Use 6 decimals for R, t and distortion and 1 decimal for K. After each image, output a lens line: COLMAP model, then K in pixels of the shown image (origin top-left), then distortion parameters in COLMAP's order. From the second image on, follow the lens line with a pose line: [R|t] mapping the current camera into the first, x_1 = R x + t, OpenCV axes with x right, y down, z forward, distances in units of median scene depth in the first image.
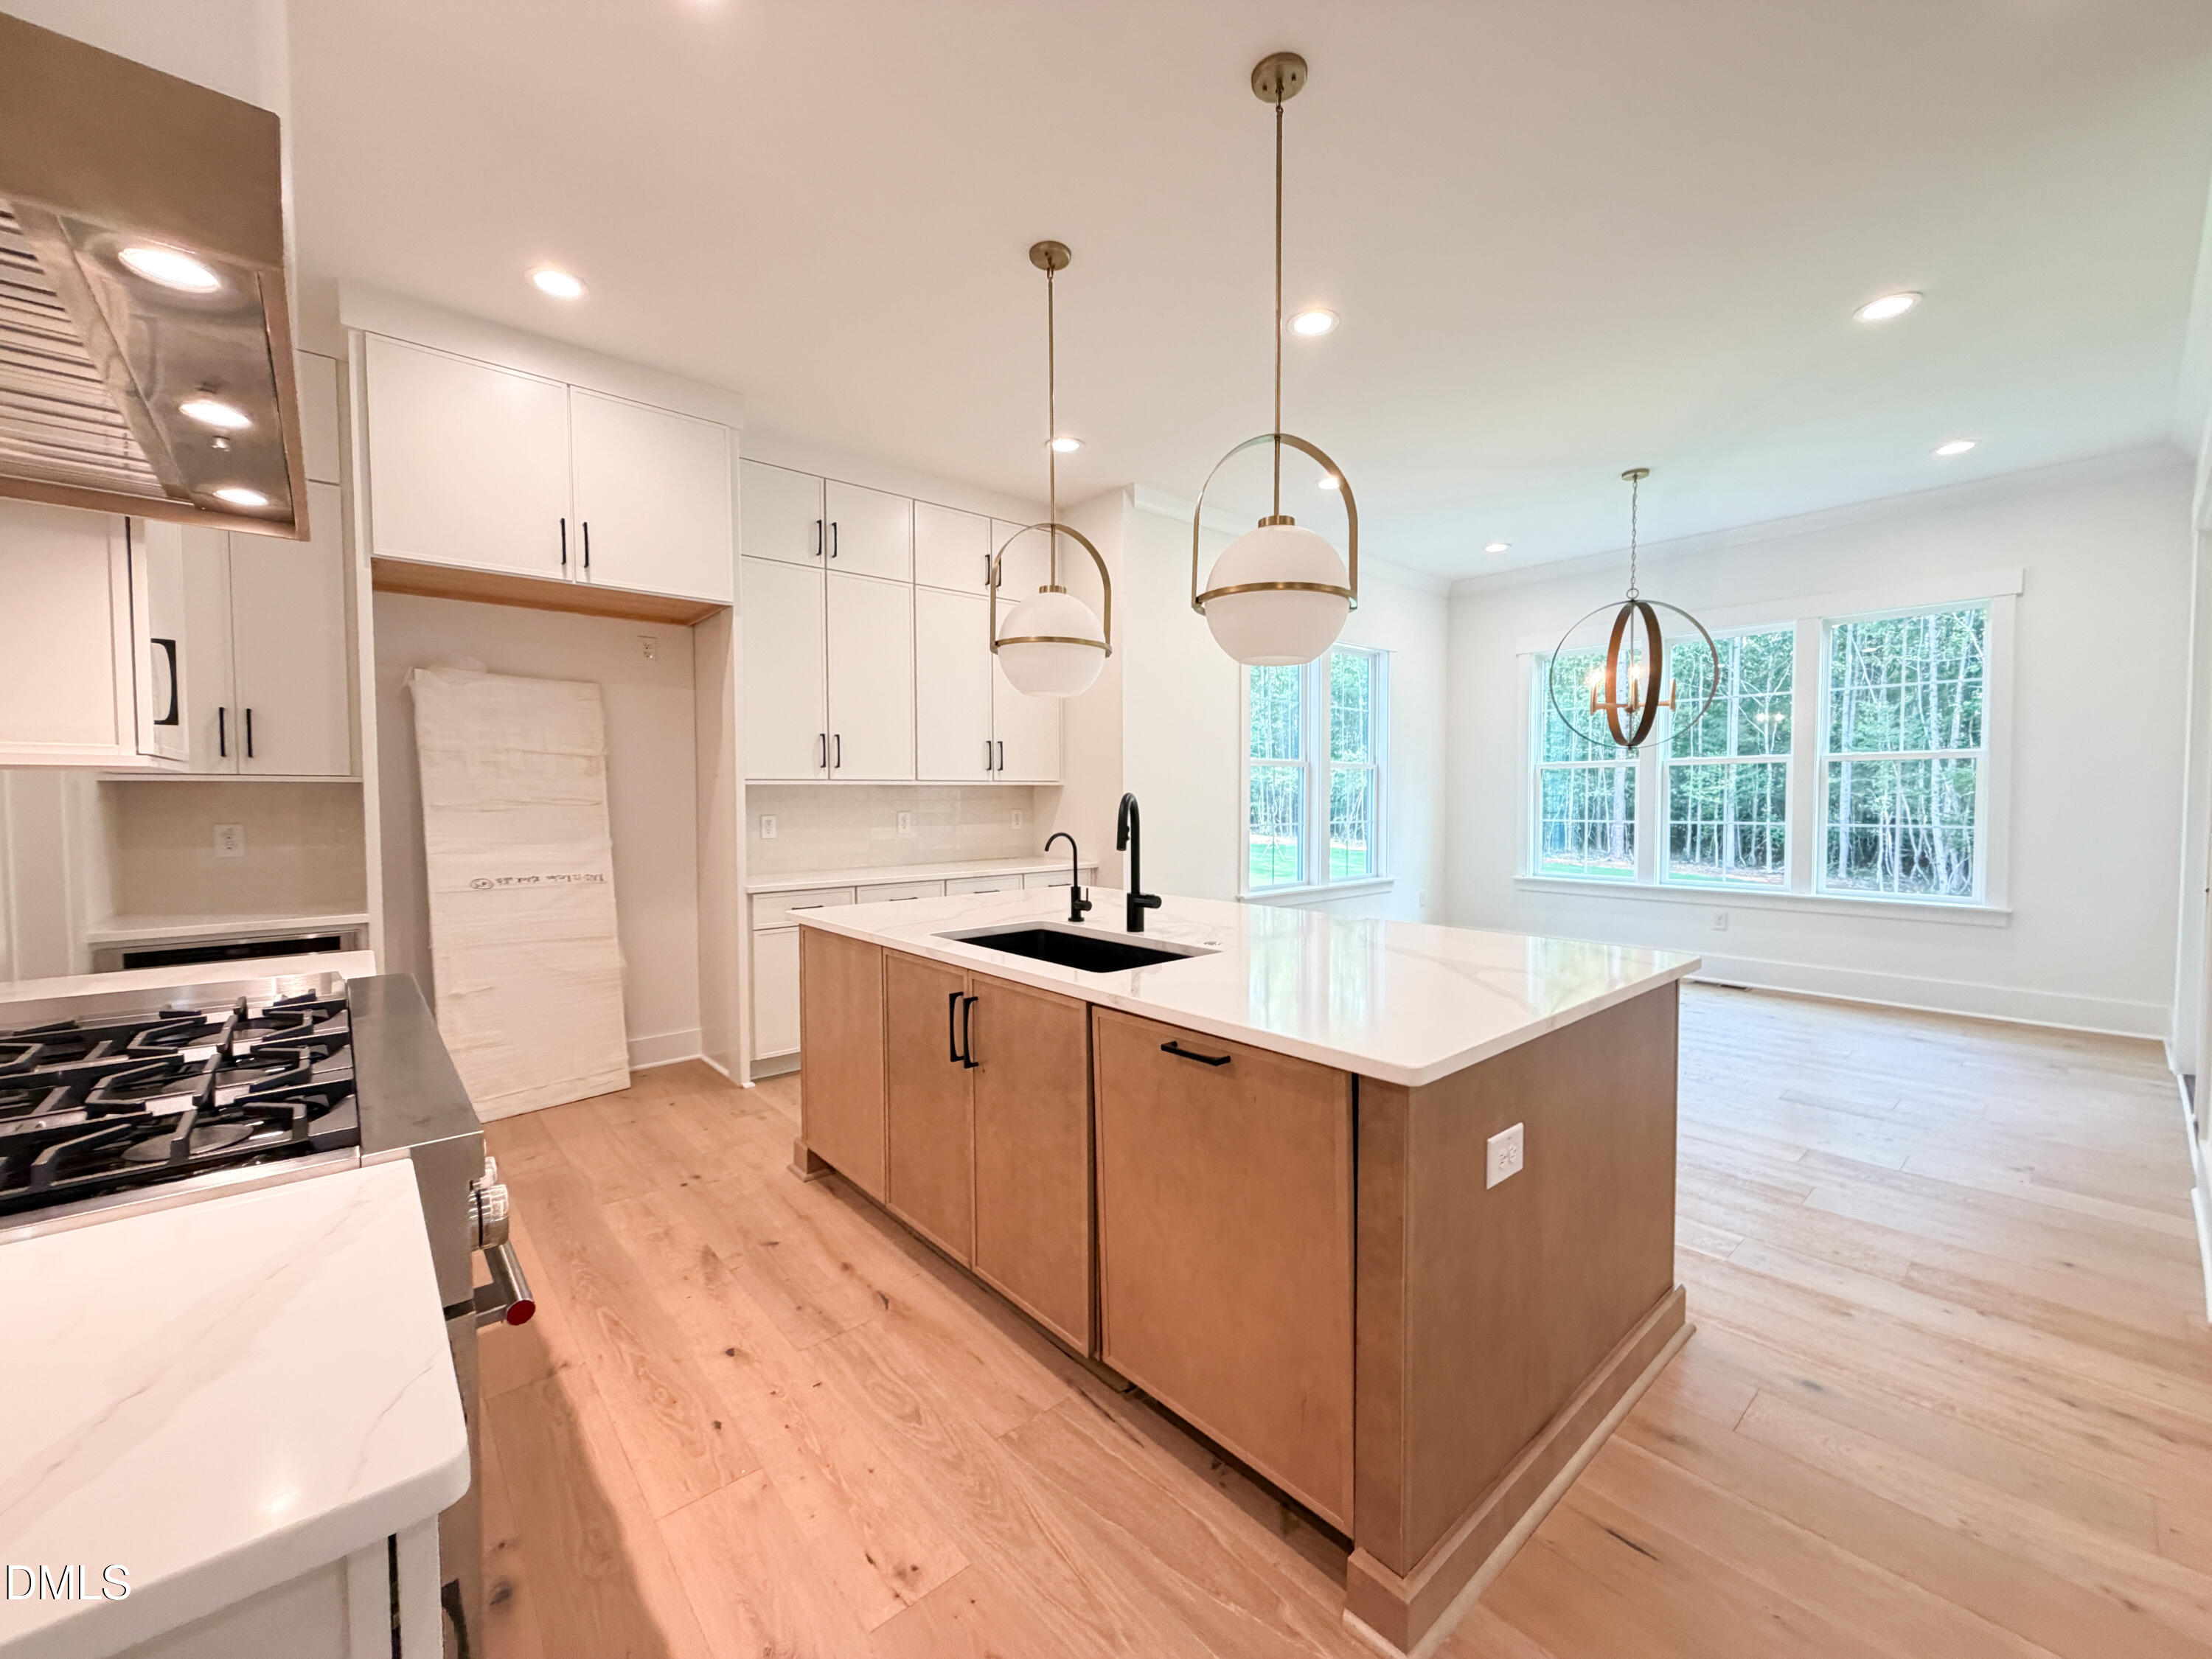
lens RADIAL K [[882.1, 0, 1104.4], [0, 882.1, 827.7], [0, 0, 1]] dist [-0.000716, 0.000173]
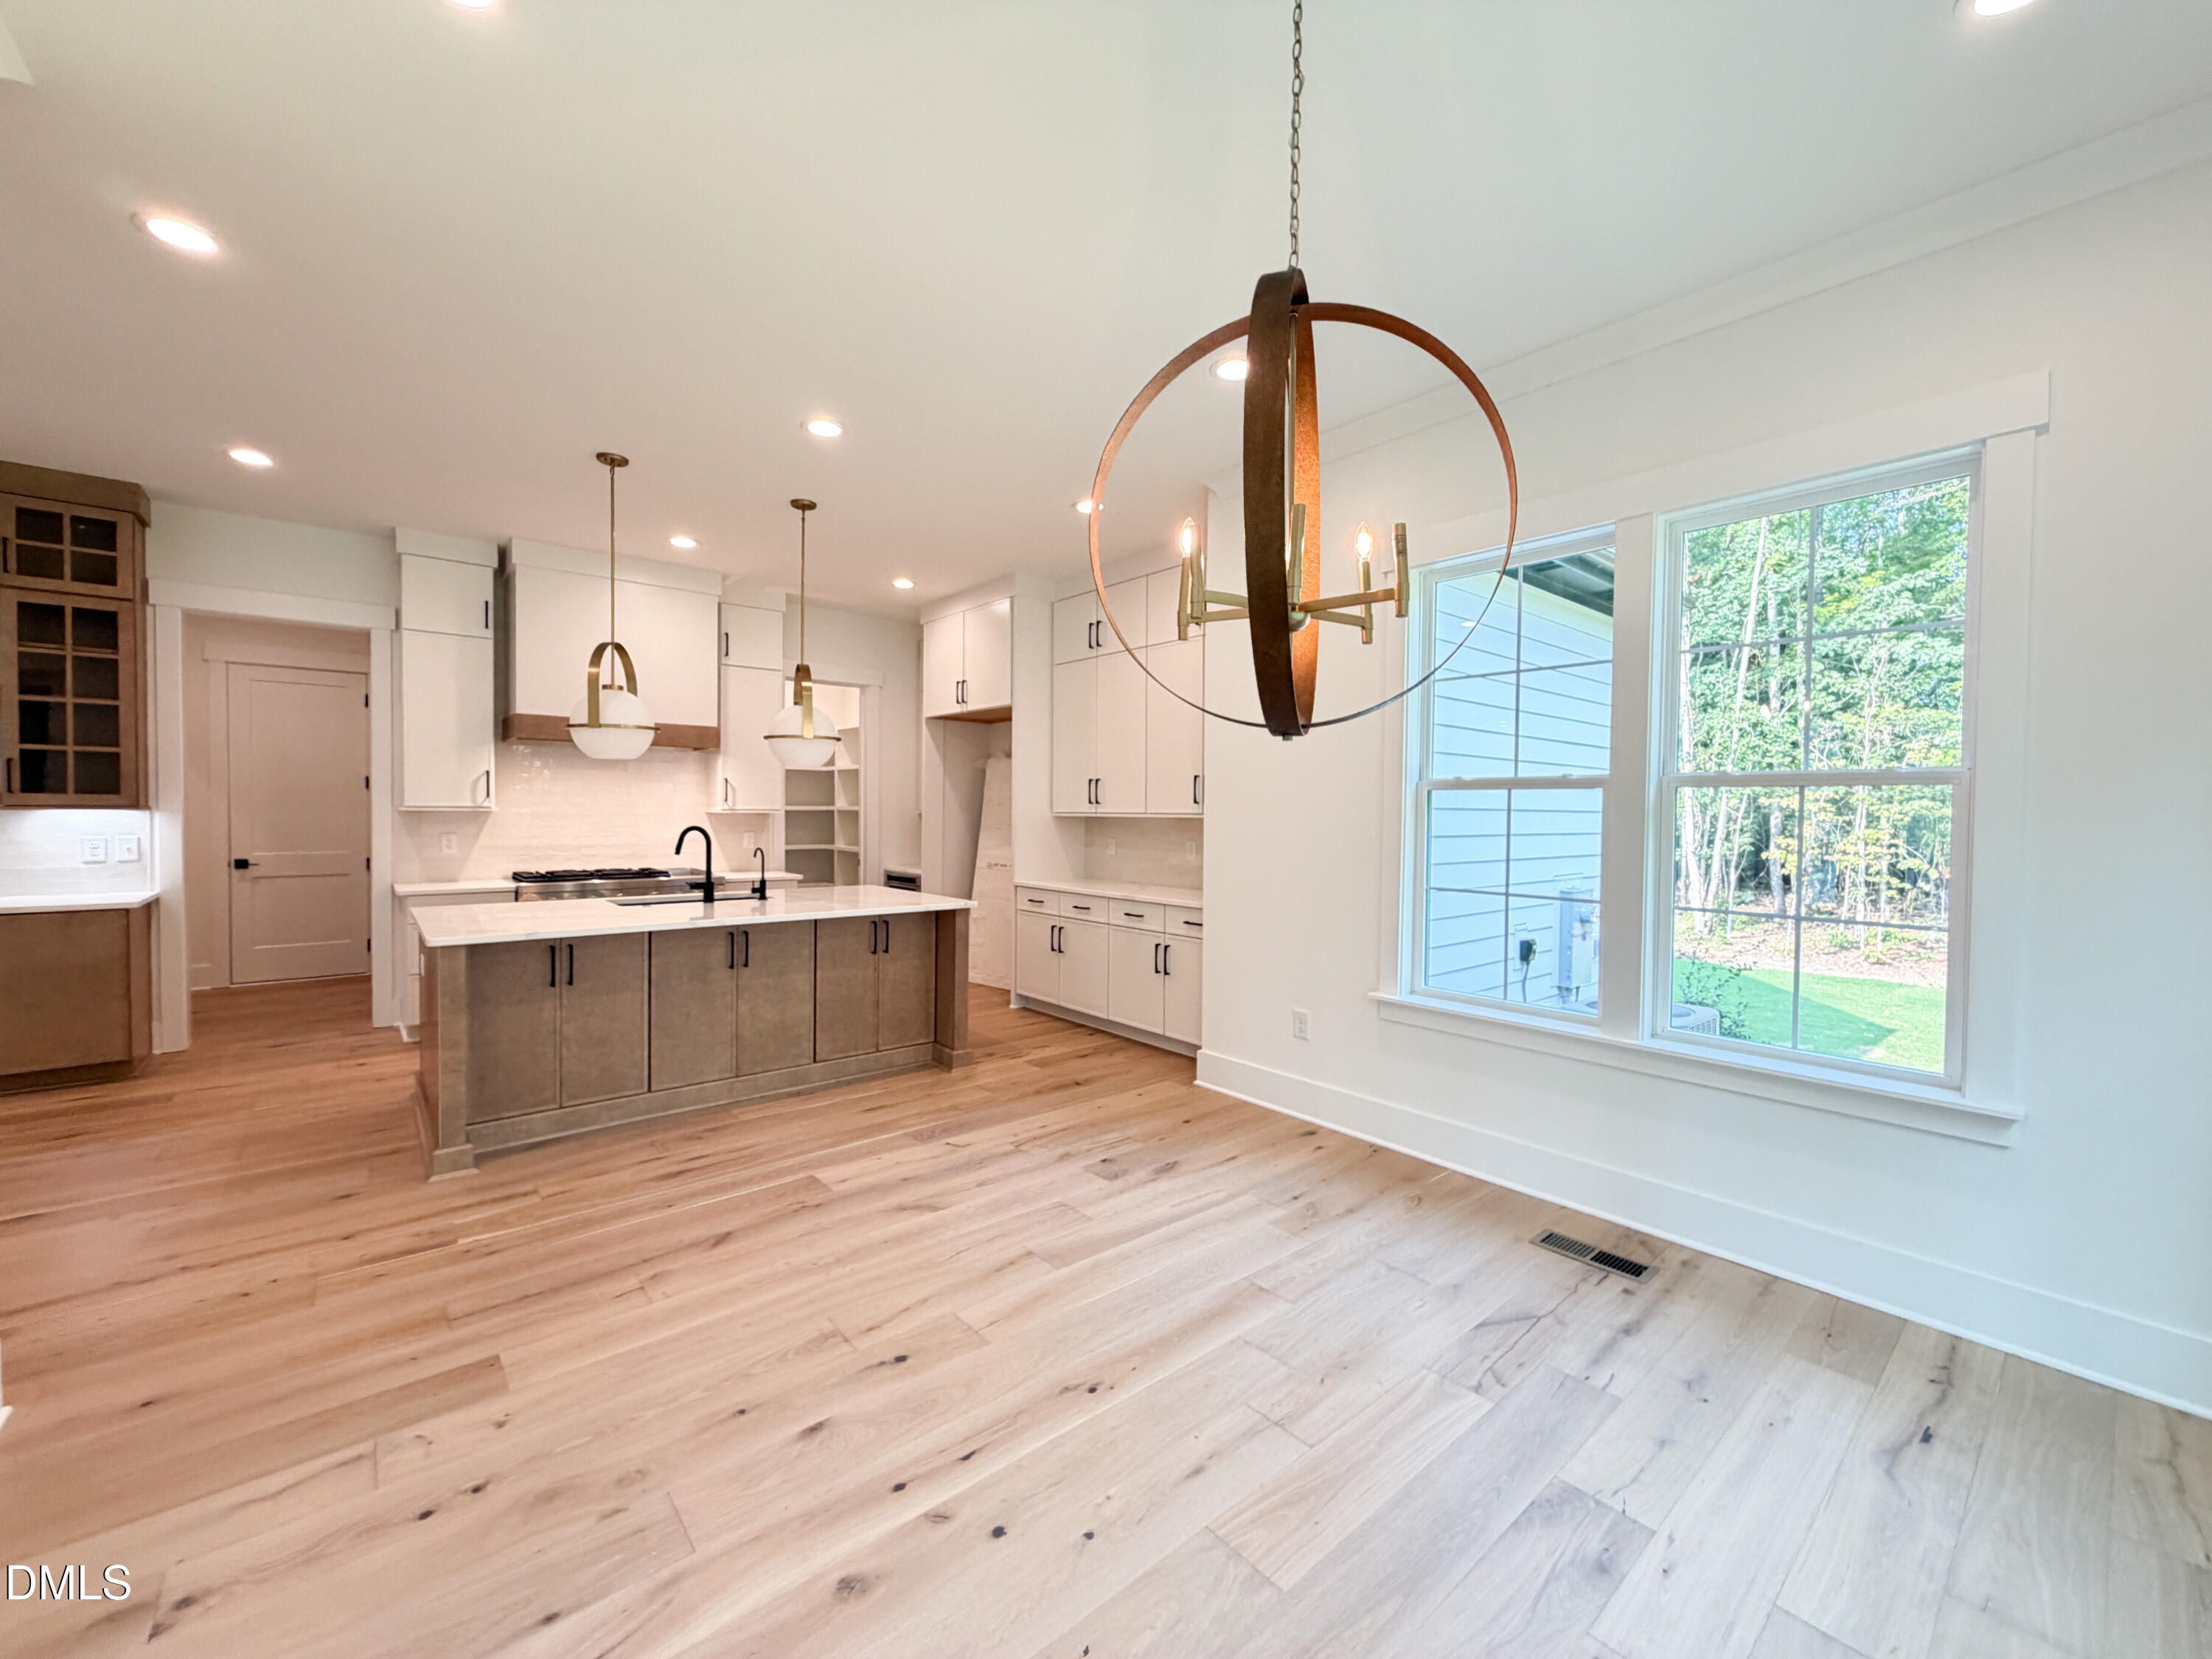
lens RADIAL K [[882.1, 0, 1099.8], [0, 882.1, 830.2], [0, 0, 1]] dist [-0.000716, 0.000173]
pose [[-0.010712, 0.025940, -0.999606, 1.519860], [-0.045439, 0.998618, 0.026401, -0.094502], [0.998910, 0.045704, -0.009519, 1.506137]]
